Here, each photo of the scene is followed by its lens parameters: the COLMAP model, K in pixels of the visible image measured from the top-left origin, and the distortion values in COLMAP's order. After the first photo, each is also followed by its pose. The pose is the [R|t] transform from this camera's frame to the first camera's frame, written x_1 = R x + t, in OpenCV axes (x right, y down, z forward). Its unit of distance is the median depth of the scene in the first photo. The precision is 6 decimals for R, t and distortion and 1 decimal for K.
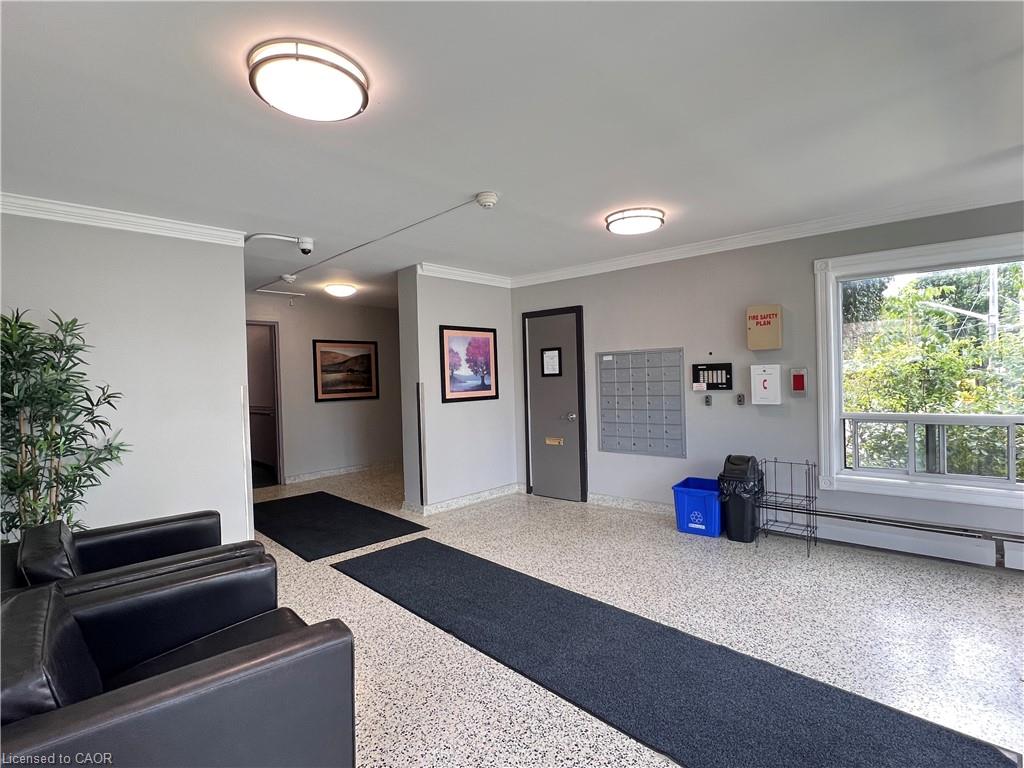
lens RADIAL K [[502.2, 0, 511.4], [0, 502.2, 385.0], [0, 0, 1]] dist [-0.004493, -0.000553]
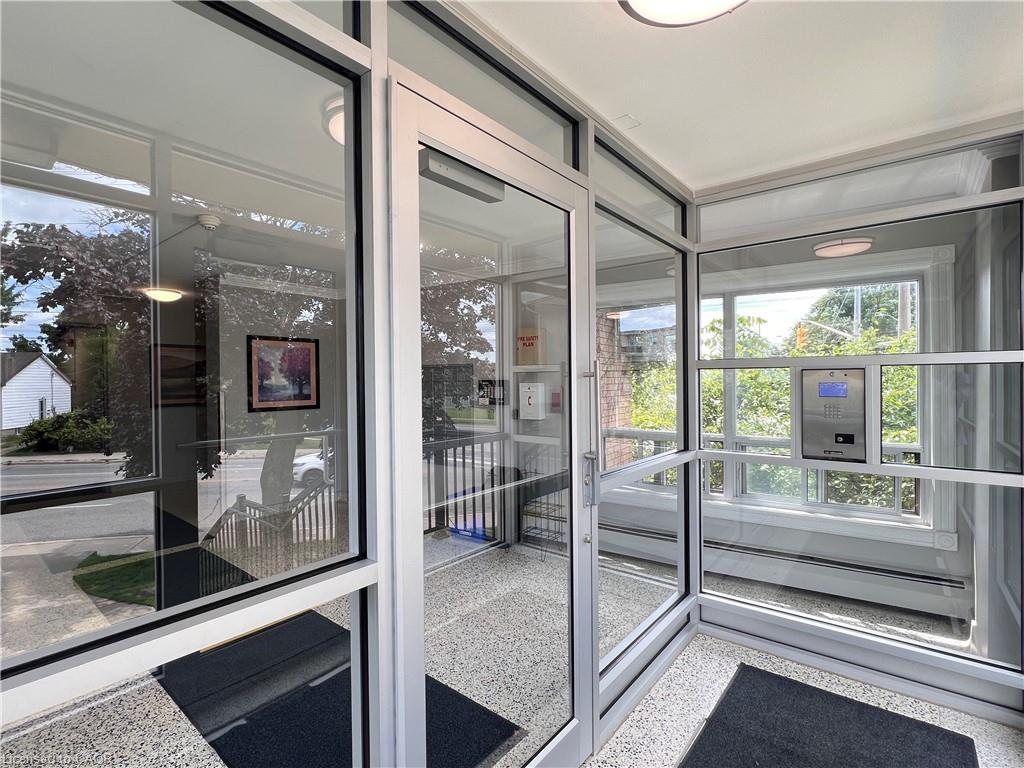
lens RADIAL K [[502.2, 0, 508.4], [0, 502.2, 385.8], [0, 0, 1]] dist [-0.004493, -0.000553]
pose [[0.993744, 0.019899, 0.109894, 0.269076], [-0.019285, 0.999792, -0.006653, -0.020666], [-0.110004, 0.004492, 0.993921, -0.056475]]
